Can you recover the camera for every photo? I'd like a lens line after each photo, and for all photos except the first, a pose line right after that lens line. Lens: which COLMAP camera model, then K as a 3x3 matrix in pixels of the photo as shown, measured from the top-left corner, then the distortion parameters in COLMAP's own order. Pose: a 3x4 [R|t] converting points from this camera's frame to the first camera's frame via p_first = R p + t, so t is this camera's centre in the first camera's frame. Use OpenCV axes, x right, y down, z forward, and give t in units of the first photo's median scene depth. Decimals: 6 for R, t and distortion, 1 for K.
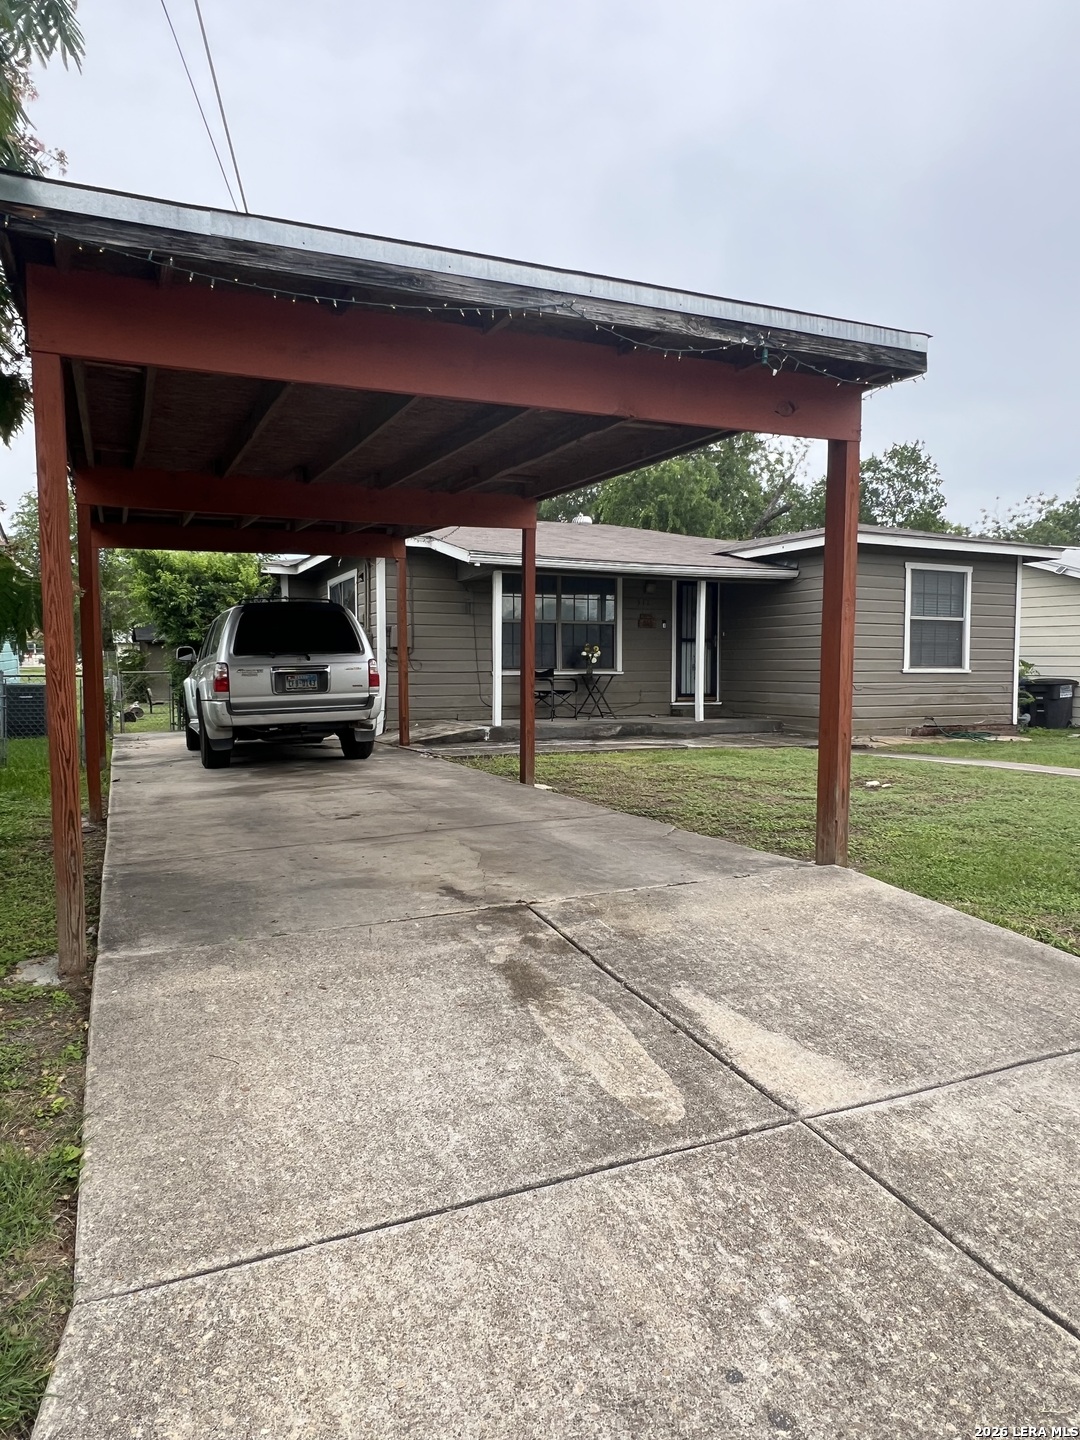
lens RADIAL K [[931.9, 0, 534.0], [0, 931.9, 724.4], [0, 0, 1]] dist [-0.003710, -0.002342]
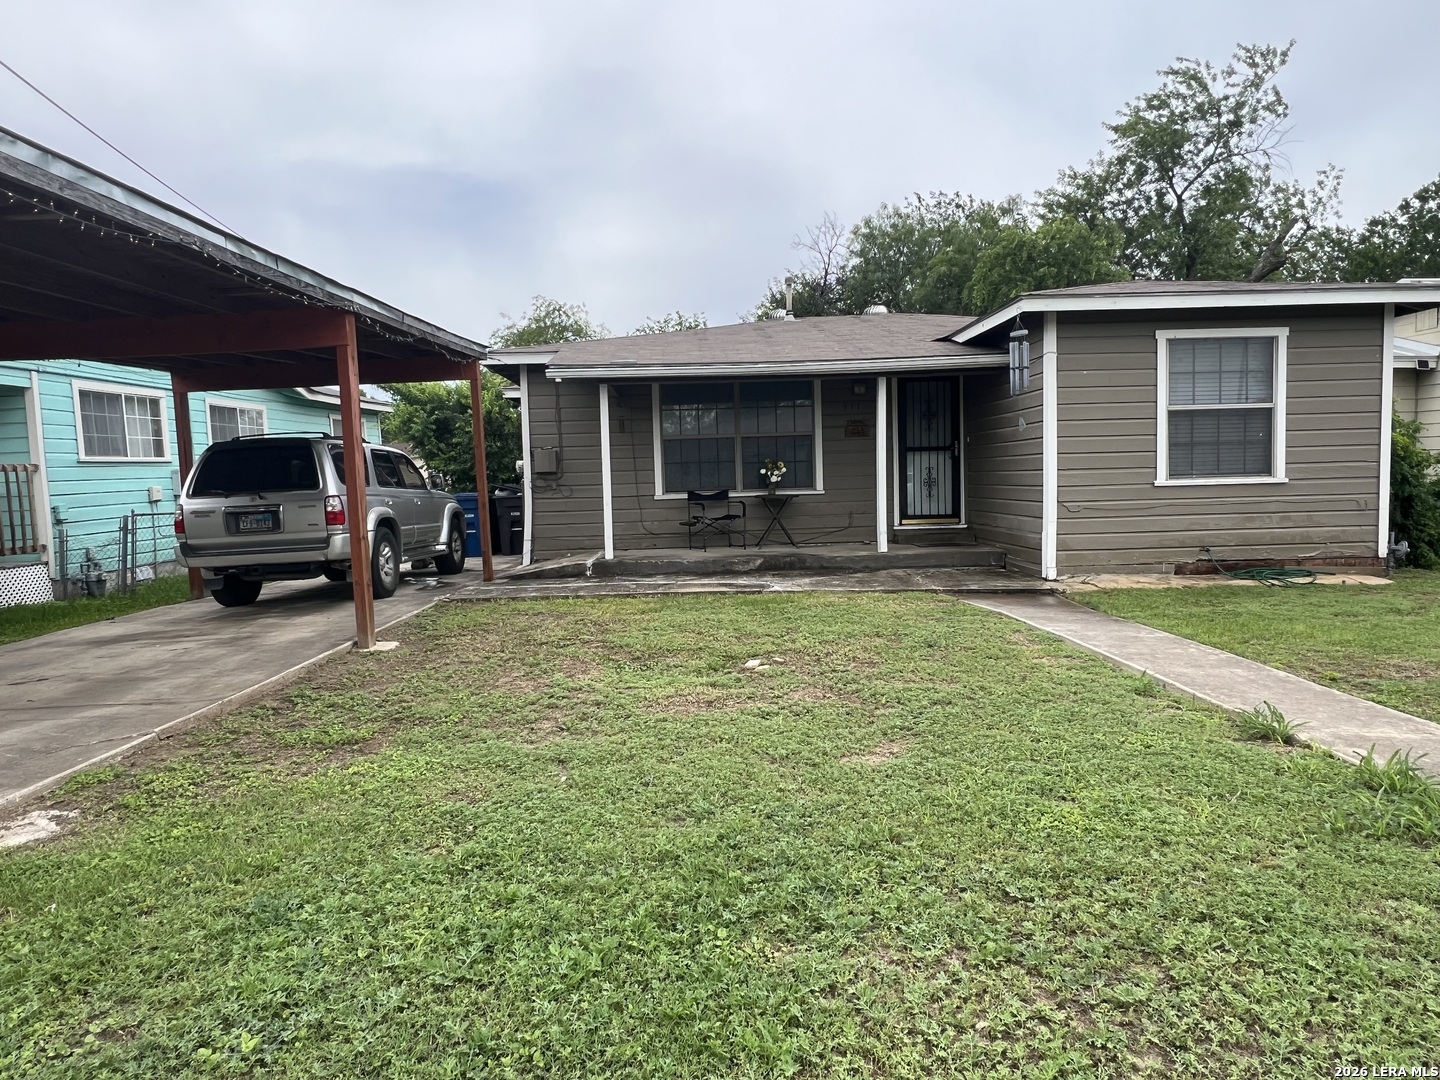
lens RADIAL K [[931.9, 0, 723.1], [0, 931.9, 537.6], [0, 0, 1]] dist [-0.003710, -0.002342]
pose [[0.911778, -0.000434, -0.410683, 0.373785], [0.004330, 0.999954, 0.008557, -0.022663], [0.410660, -0.009580, 0.911738, 0.206093]]
